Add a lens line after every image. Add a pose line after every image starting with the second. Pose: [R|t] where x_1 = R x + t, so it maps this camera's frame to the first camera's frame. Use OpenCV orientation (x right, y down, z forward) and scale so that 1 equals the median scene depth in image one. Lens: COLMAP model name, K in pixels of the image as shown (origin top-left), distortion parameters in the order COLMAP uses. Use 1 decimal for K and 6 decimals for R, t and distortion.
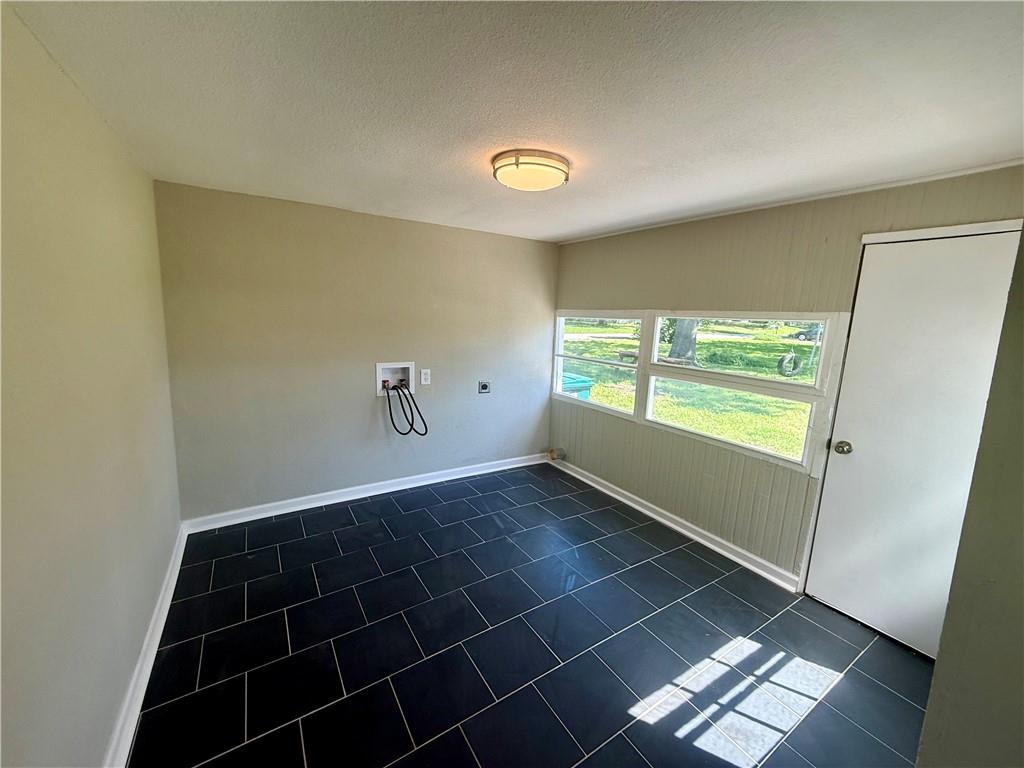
lens RADIAL K [[408.4, 0, 510.6], [0, 408.4, 384.0], [0, 0, 1]] dist [-0.001121, -0.000478]
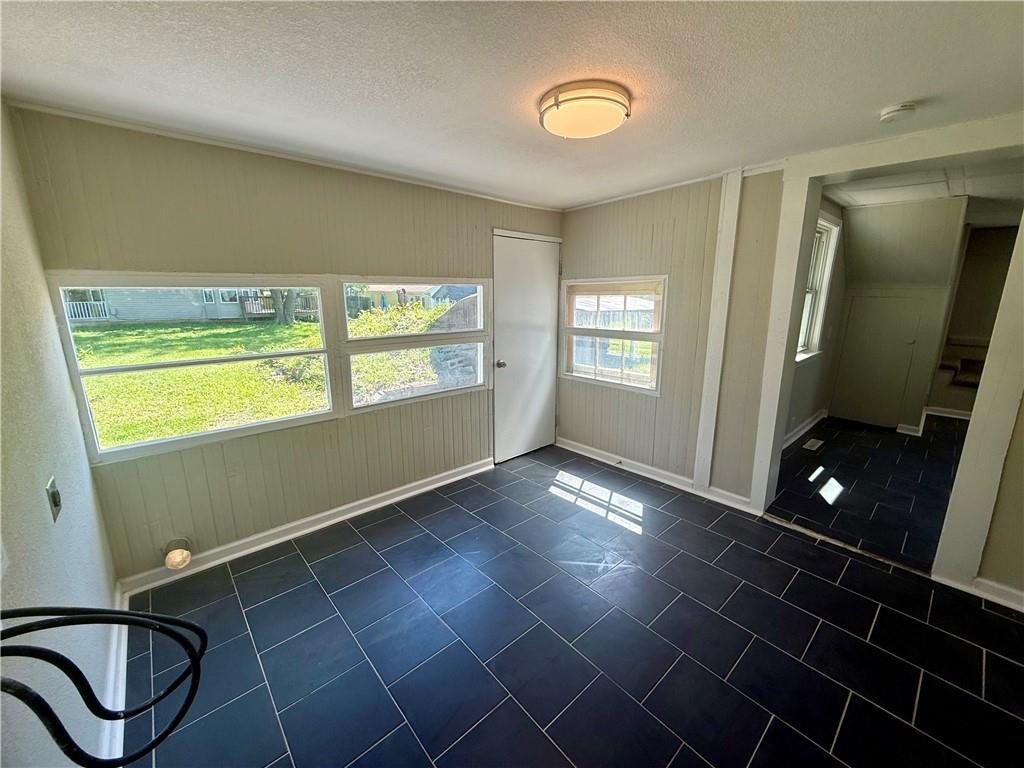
lens RADIAL K [[410.6, 0, 499.0], [0, 410.6, 383.5], [0, 0, 1]] dist [-0.000156, -0.000083]
pose [[-0.141313, -0.240964, 0.960191, -0.718809], [0.173782, 0.948825, 0.263687, -0.186804], [-0.974593, 0.204126, -0.092206, 1.105056]]
